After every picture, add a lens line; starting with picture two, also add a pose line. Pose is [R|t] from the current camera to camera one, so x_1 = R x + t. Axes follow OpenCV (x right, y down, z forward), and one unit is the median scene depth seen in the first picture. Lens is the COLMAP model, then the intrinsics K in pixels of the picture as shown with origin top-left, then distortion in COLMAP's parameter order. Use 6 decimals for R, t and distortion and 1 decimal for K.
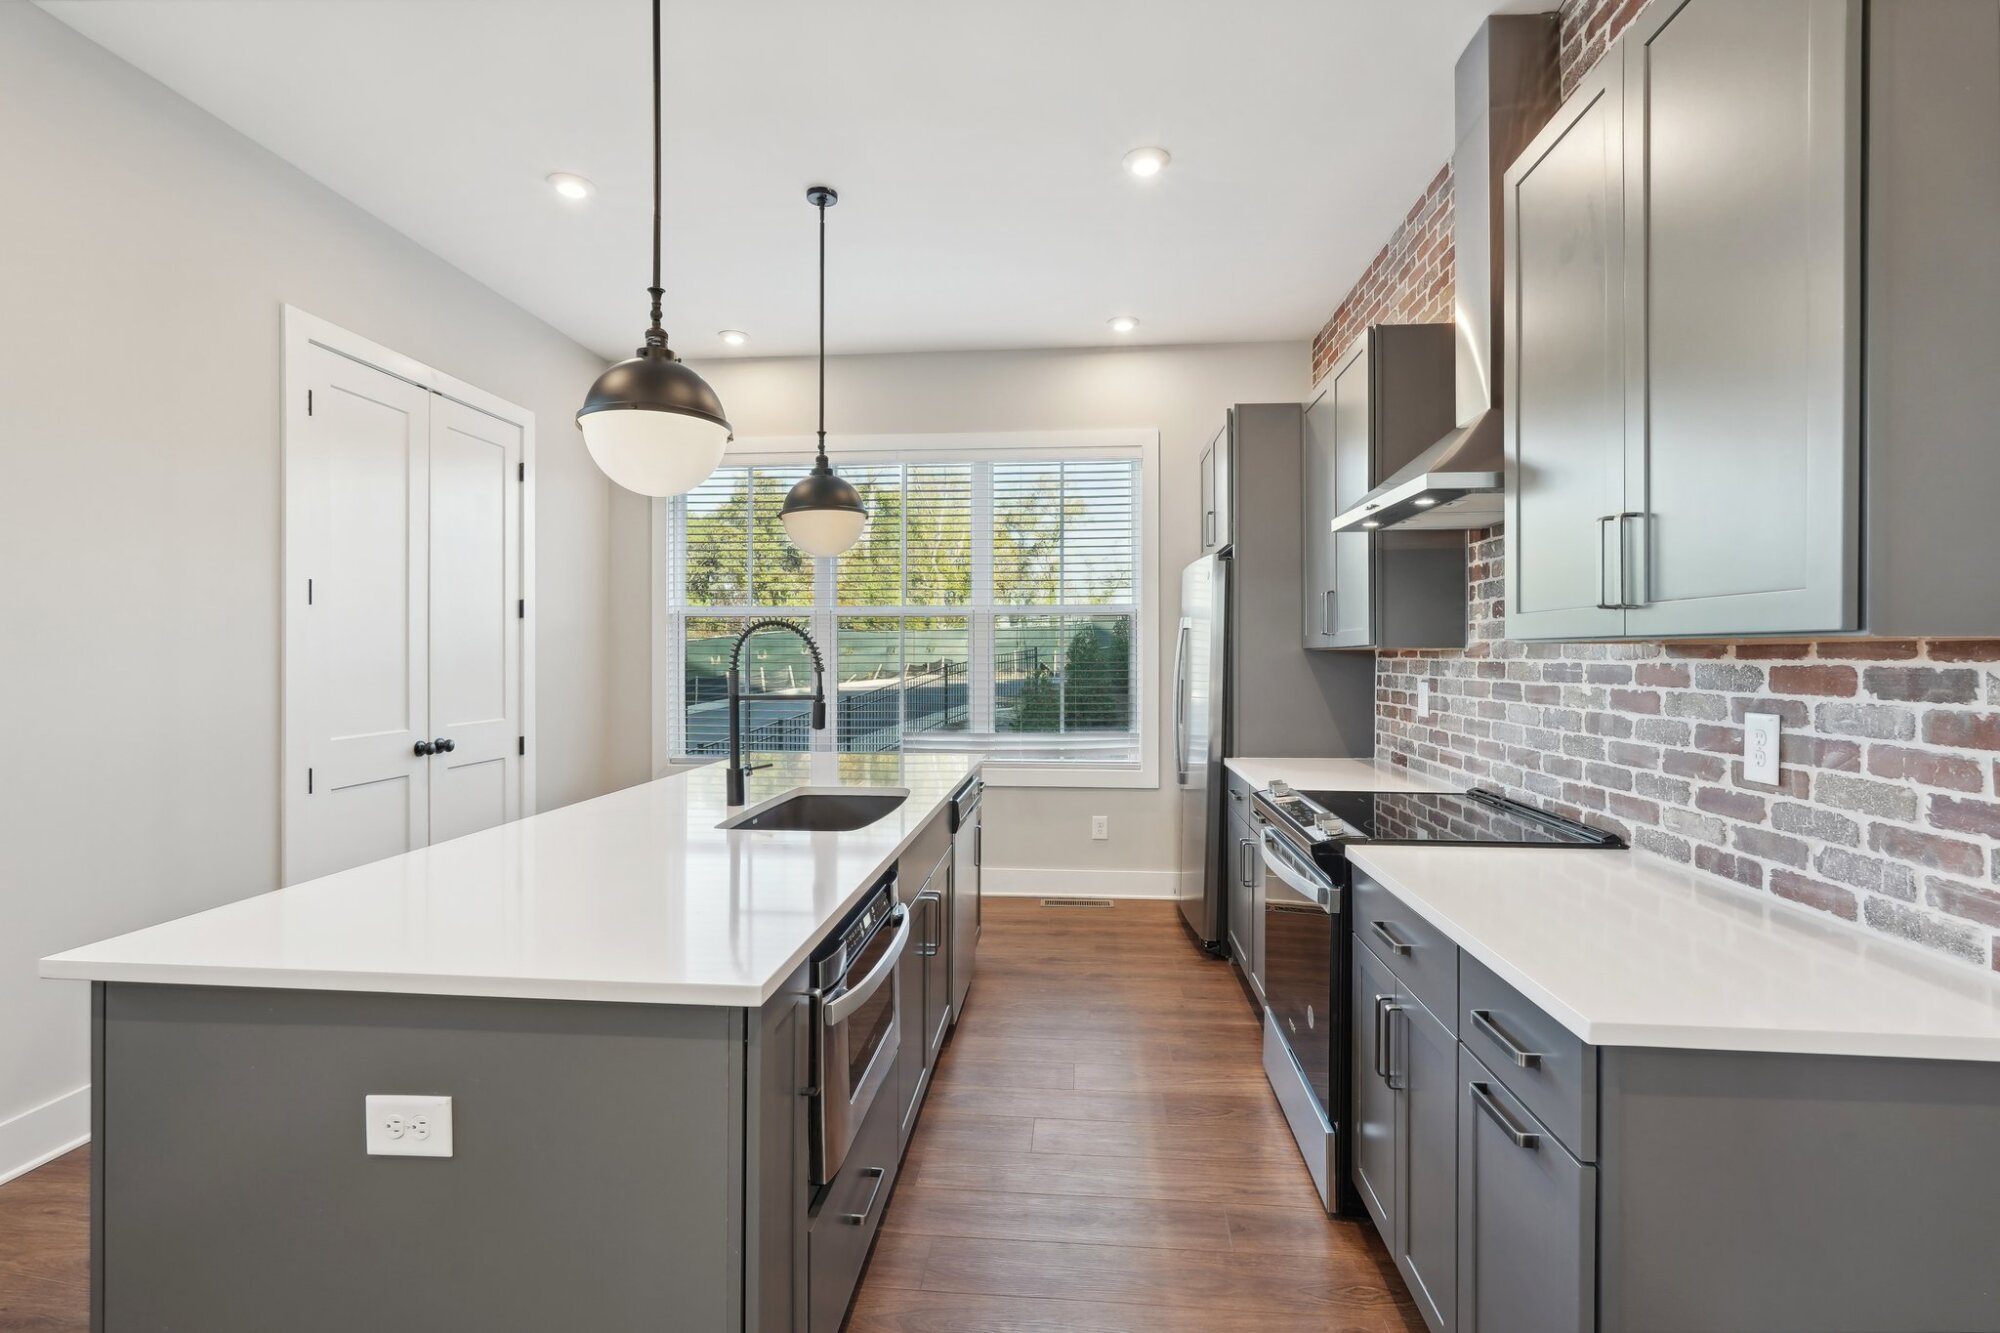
lens RADIAL K [[888.1, 0, 1001.0], [0, 888.1, 654.0], [0, 0, 1]] dist [-0.013967, 0.009002]
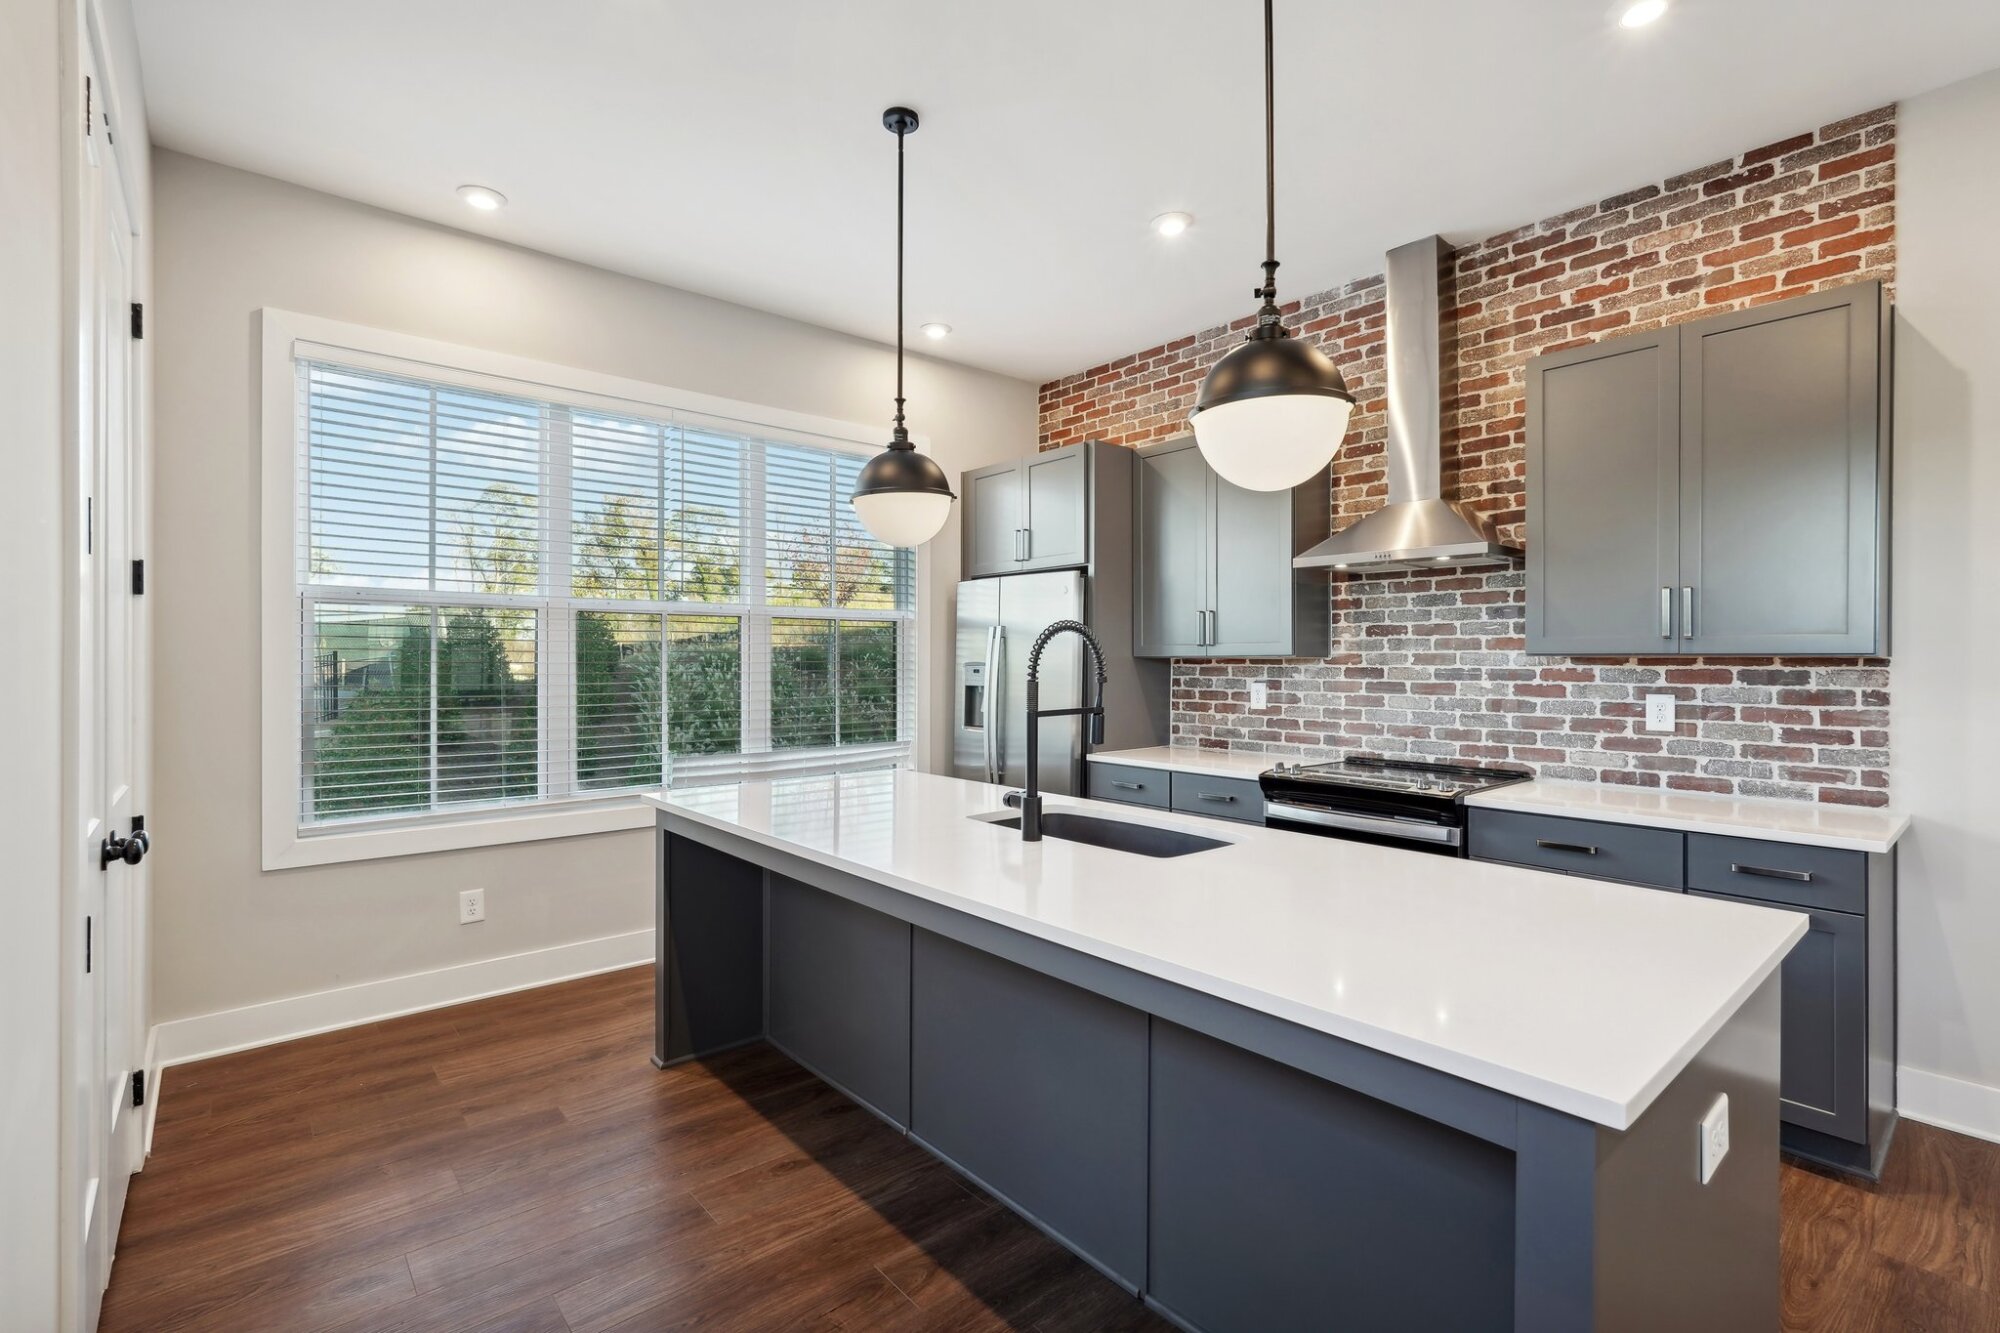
lens RADIAL K [[905.5, 0, 999.6], [0, 905.5, 659.7], [0, 0, 1]] dist [-0.013672, 0.010344]
pose [[0.697476, -0.000368, 0.716608, -1.285556], [-0.000941, 0.999999, 0.001429, -0.007142], [-0.716607, -0.001671, 0.697475, 0.569114]]
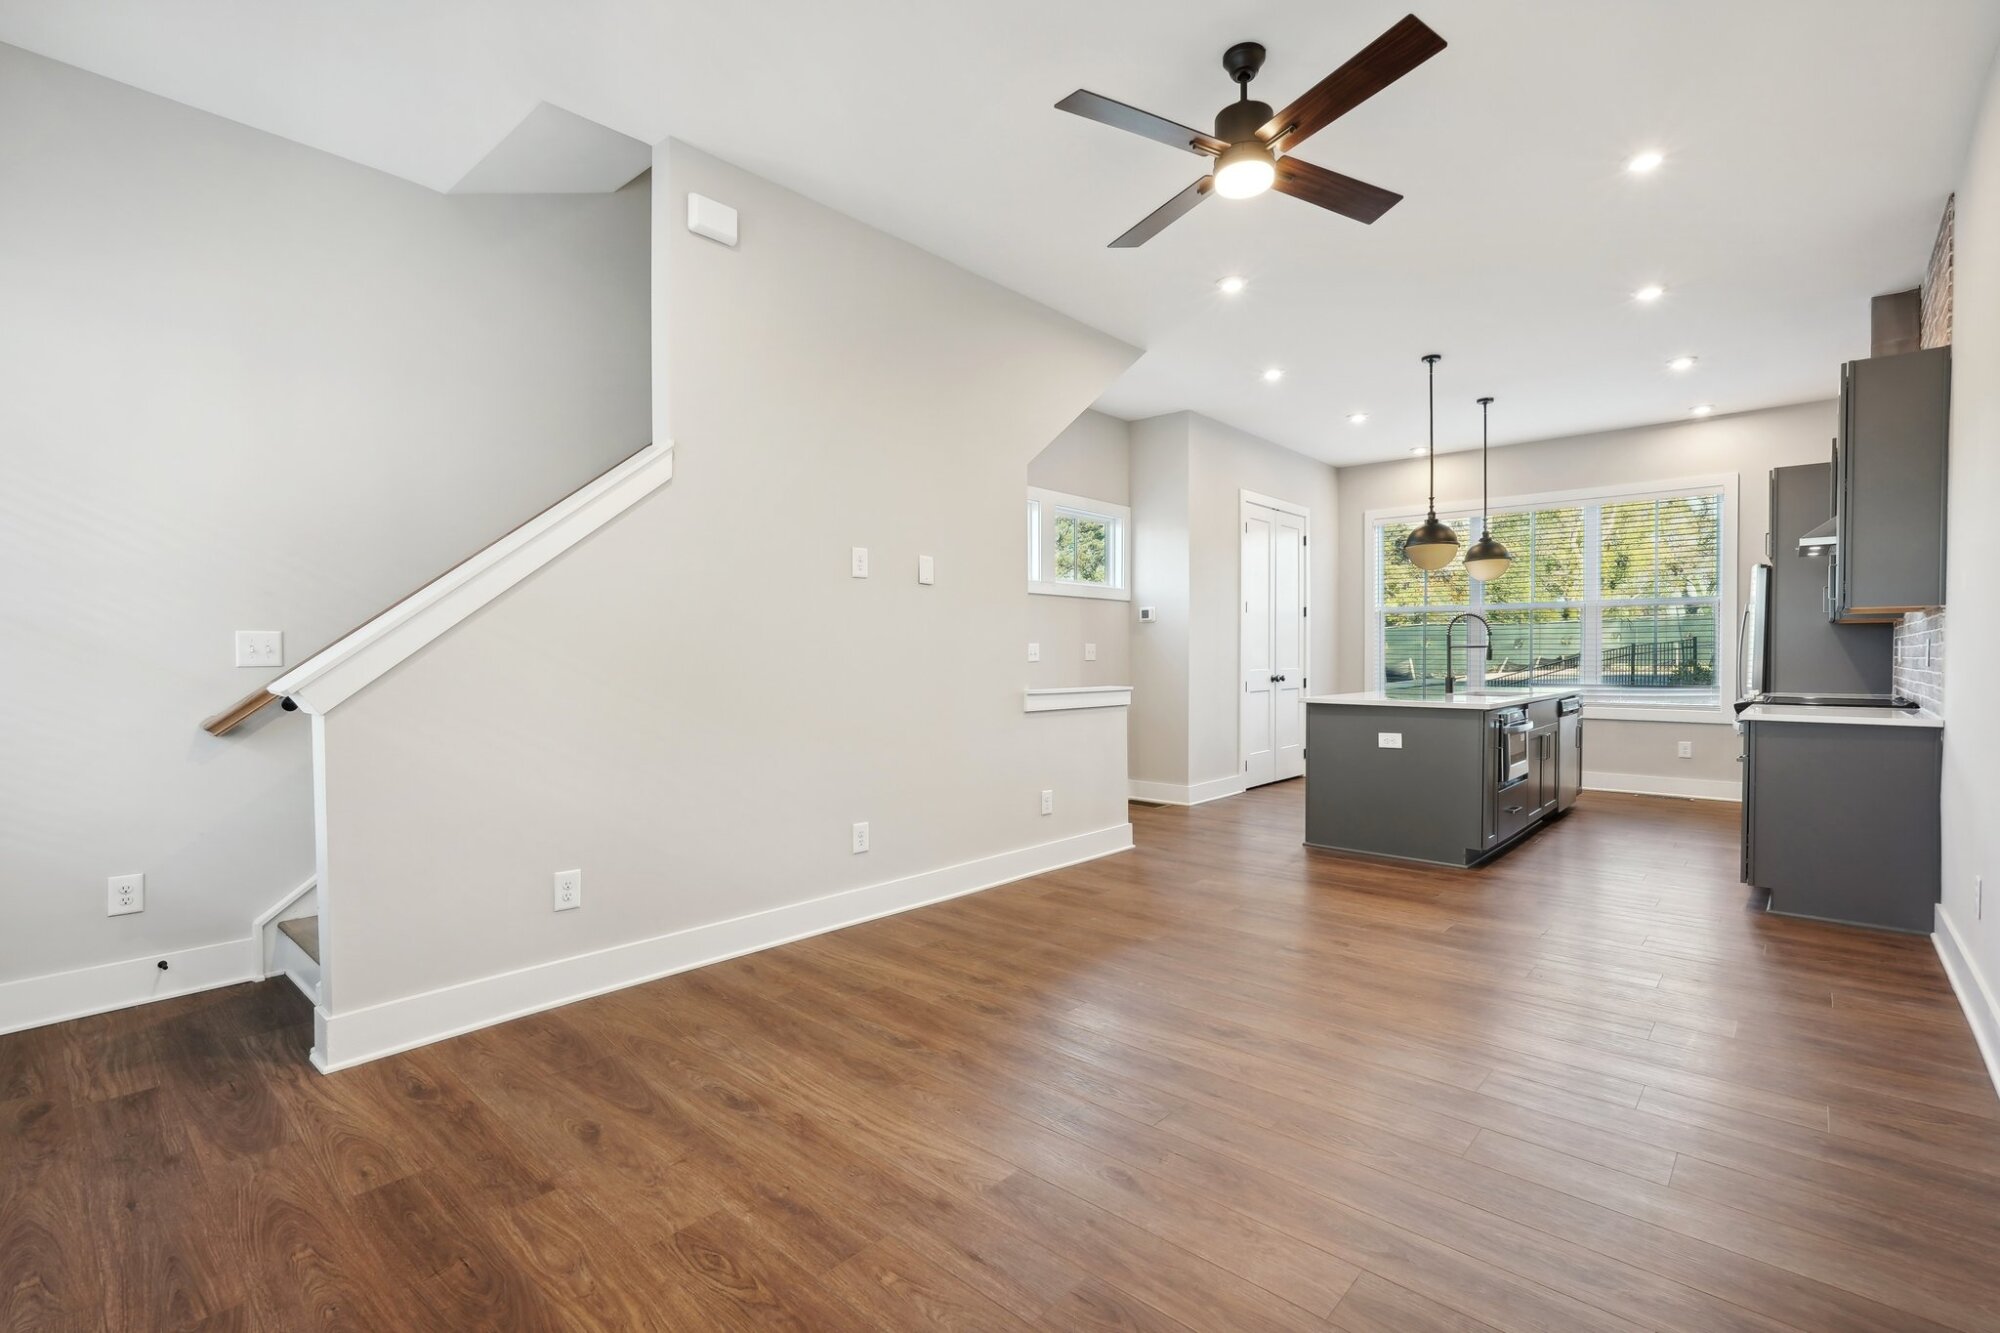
lens RADIAL K [[914.0, 0, 1007.2], [0, 914.0, 657.9], [0, 0, 1]] dist [0.000045, 0.000063]
pose [[0.806487, 0.001474, -0.591250, 0.257980], [0.001883, 0.999985, 0.005062, 0.088214], [0.591249, -0.005195, 0.806472, -2.263278]]
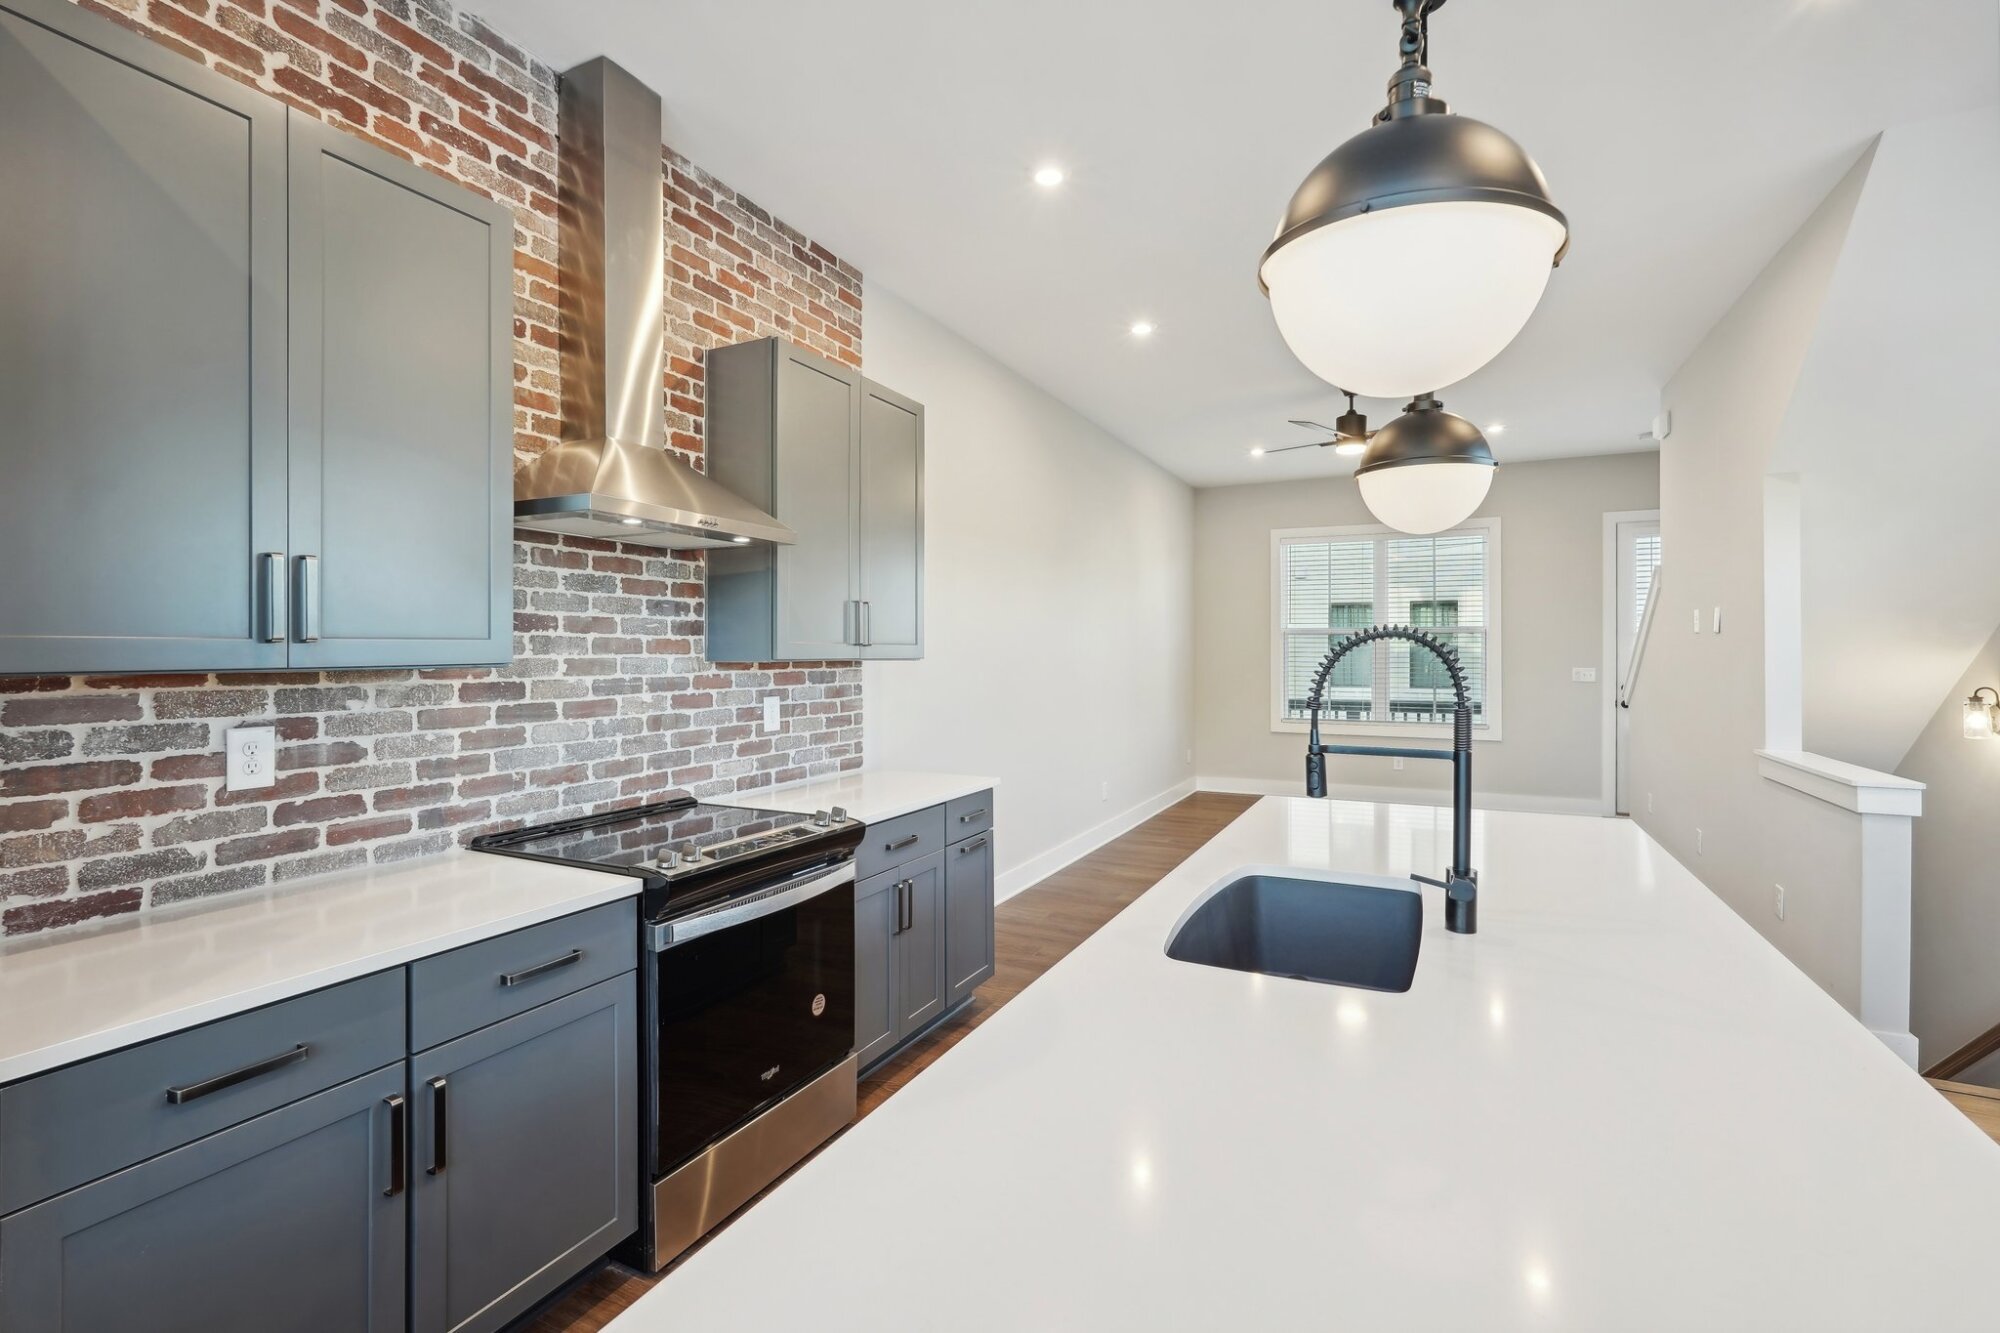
lens RADIAL K [[890.5, 0, 995.2], [0, 890.5, 651.0], [0, 0, 1]] dist [-0.017180, 0.010610]
pose [[-0.929201, 0.001935, 0.369569, -0.303992], [0.001245, 0.999997, -0.002105, -0.026801], [-0.369572, -0.001496, -0.929201, 2.291498]]
